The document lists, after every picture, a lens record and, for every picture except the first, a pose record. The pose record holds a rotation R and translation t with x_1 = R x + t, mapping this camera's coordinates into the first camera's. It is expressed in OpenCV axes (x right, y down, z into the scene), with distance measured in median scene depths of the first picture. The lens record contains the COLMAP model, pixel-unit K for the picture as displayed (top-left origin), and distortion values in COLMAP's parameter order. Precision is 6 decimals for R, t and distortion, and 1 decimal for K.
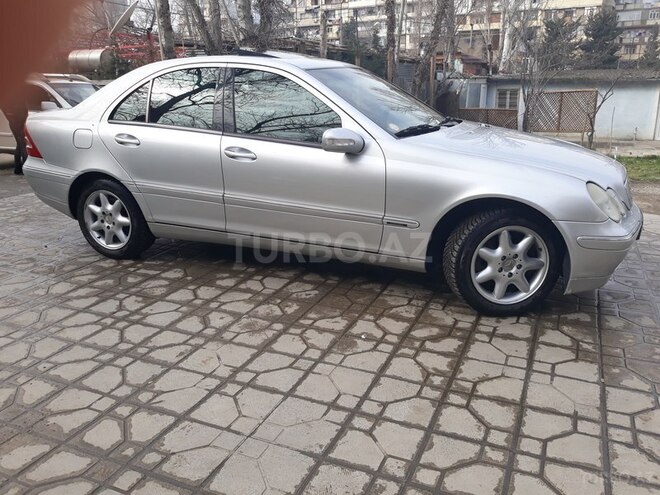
lens RADIAL K [[546.5, 0, 340.7], [0, 546.5, 247.4], [0, 0, 1]] dist [-0.011929, 0.013030]
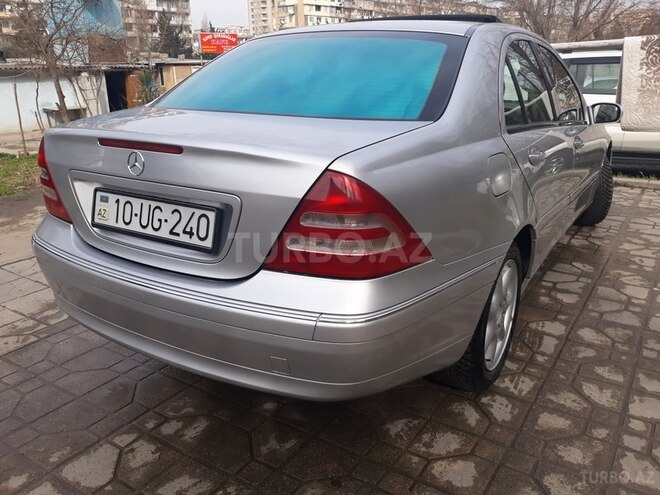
lens RADIAL K [[546.5, 0, 334.8], [0, 546.5, 244.7], [0, 0, 1]] dist [-0.011929, 0.013030]
pose [[0.168530, -0.300457, 0.938788, -1.216253], [0.298942, 0.923133, 0.241781, -0.381365], [-0.939272, 0.239896, 0.245395, 1.291511]]
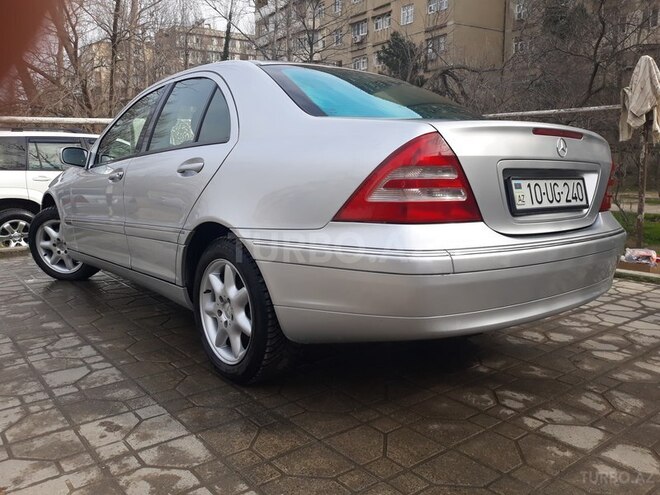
lens RADIAL K [[546.5, 0, 331.2], [0, 546.5, 248.2], [0, 0, 1]] dist [-0.011929, 0.013030]
pose [[-0.881289, -0.065472, 0.468020, -0.814723], [0.140724, 0.909071, 0.392157, -0.566480], [-0.451139, 0.411465, -0.791941, 2.255486]]
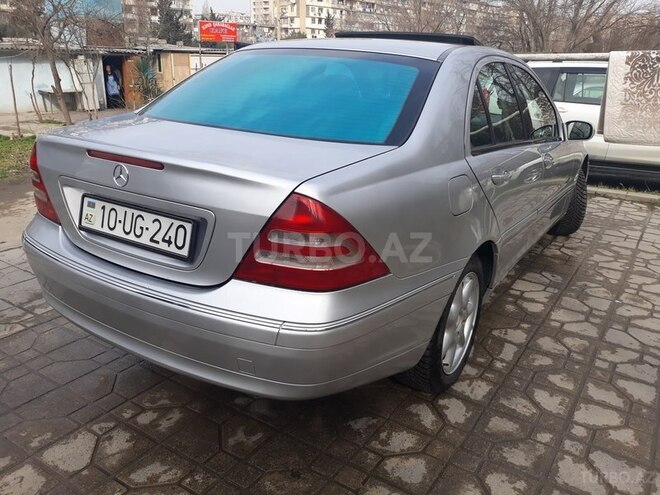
lens RADIAL K [[546.5, 0, 334.3], [0, 546.5, 241.5], [0, 0, 1]] dist [-0.011929, 0.013030]
pose [[0.168638, -0.302227, 0.938200, -1.248956], [0.258989, 0.931975, 0.253669, -0.405626], [-0.951045, 0.200206, 0.235440, 1.250455]]
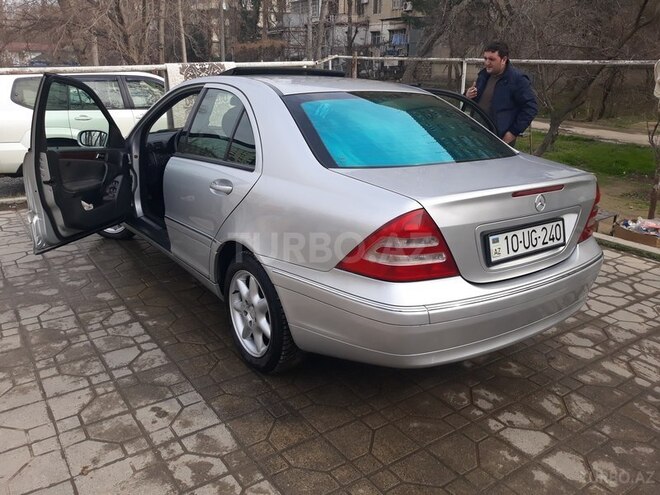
lens RADIAL K [[546.5, 0, 332.5], [0, 546.5, 245.1], [0, 0, 1]] dist [-0.011929, 0.013030]
pose [[-0.849988, -0.174200, 0.497166, -0.884198], [0.136876, 0.838304, 0.527742, -0.764354], [-0.508709, 0.516624, -0.688705, 2.254882]]
